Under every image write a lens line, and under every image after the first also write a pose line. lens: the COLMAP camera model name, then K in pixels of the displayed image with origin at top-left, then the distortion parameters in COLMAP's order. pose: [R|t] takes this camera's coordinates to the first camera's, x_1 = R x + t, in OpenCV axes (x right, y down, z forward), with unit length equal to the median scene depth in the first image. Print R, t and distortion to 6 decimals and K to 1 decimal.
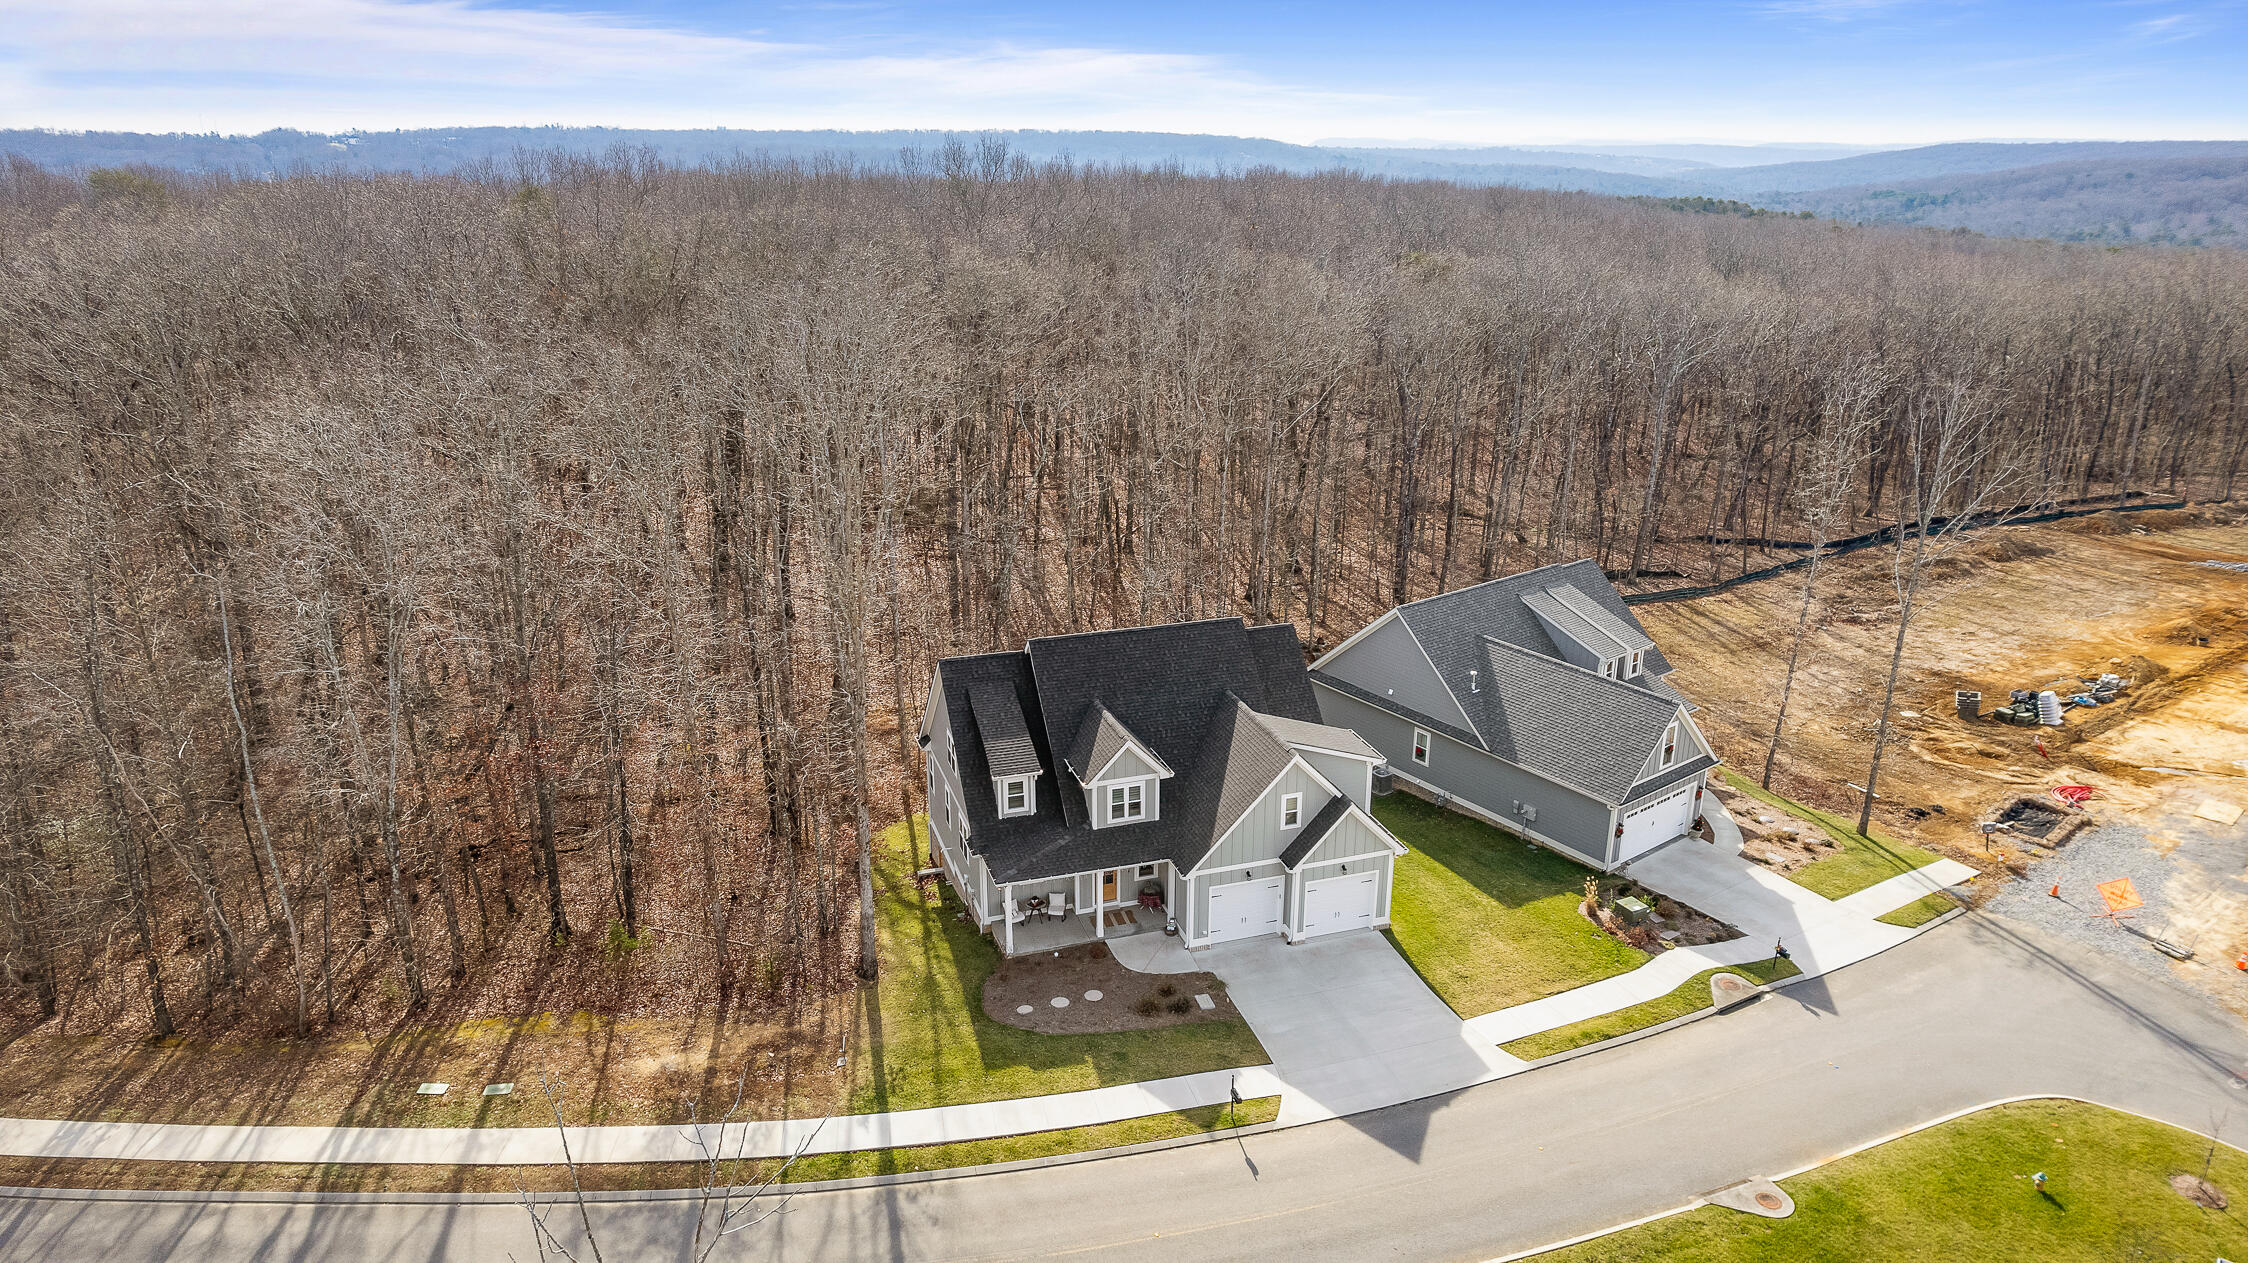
lens RADIAL K [[1442.2, 0, 1122.2], [0, 1442.2, 646.6], [0, 0, 1]] dist [-0.080181, 0.075741]
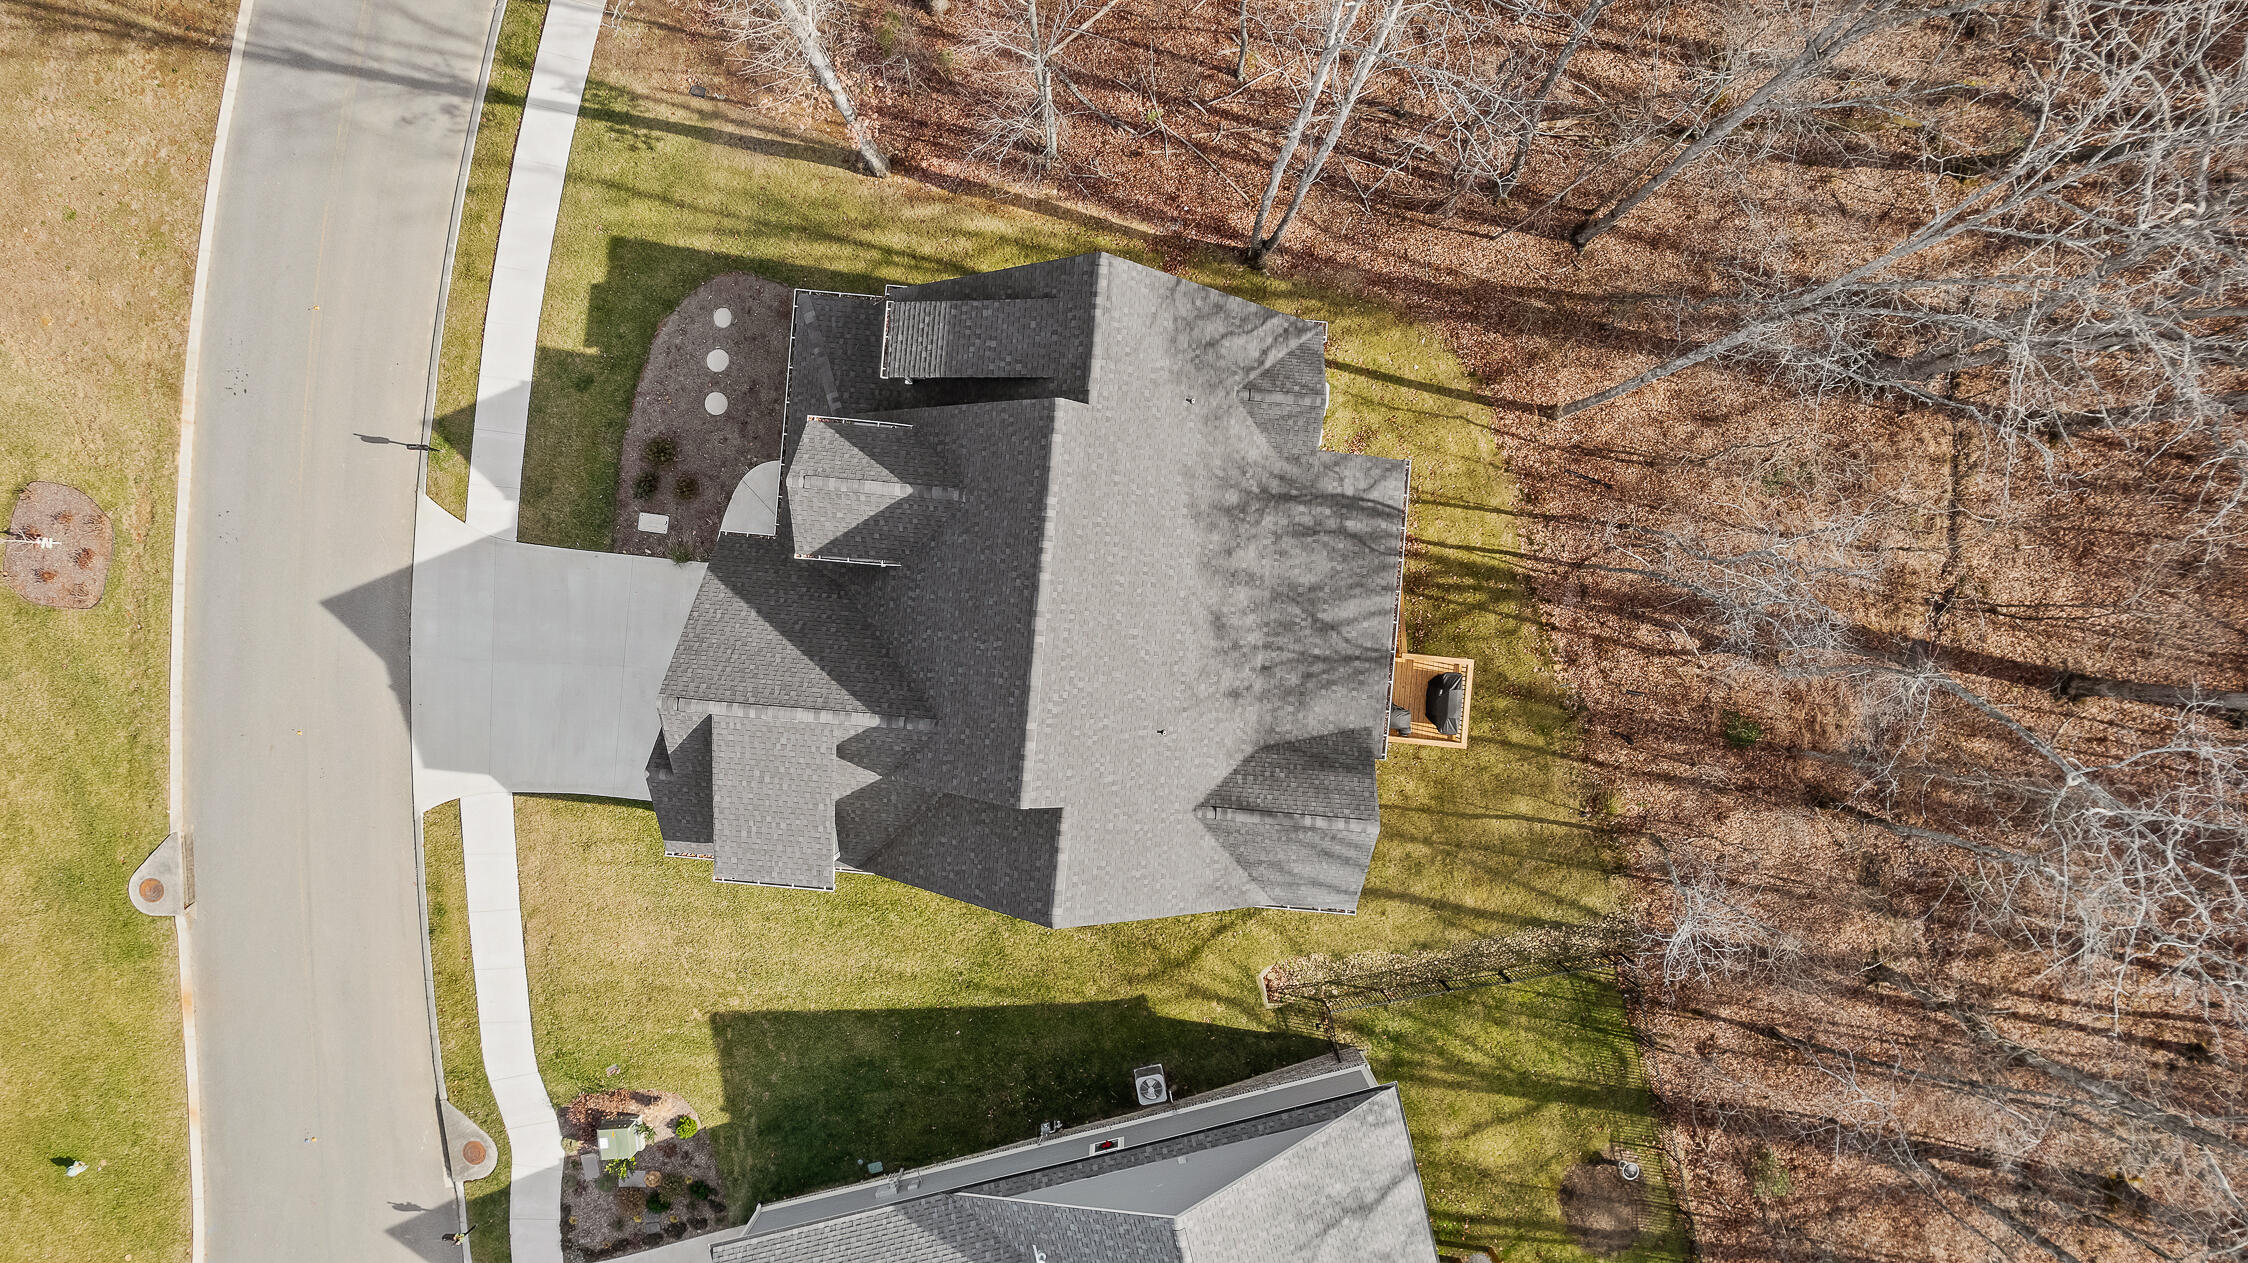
lens RADIAL K [[1442.2, 0, 1122.2], [0, 1442.2, 646.6], [0, 0, 1]] dist [-0.080181, 0.075741]
pose [[-0.391933, 0.919970, 0.006597, 0.009521], [-0.309516, -0.138609, 0.940738, -0.581327], [0.866365, 0.366664, 0.339070, 0.910112]]
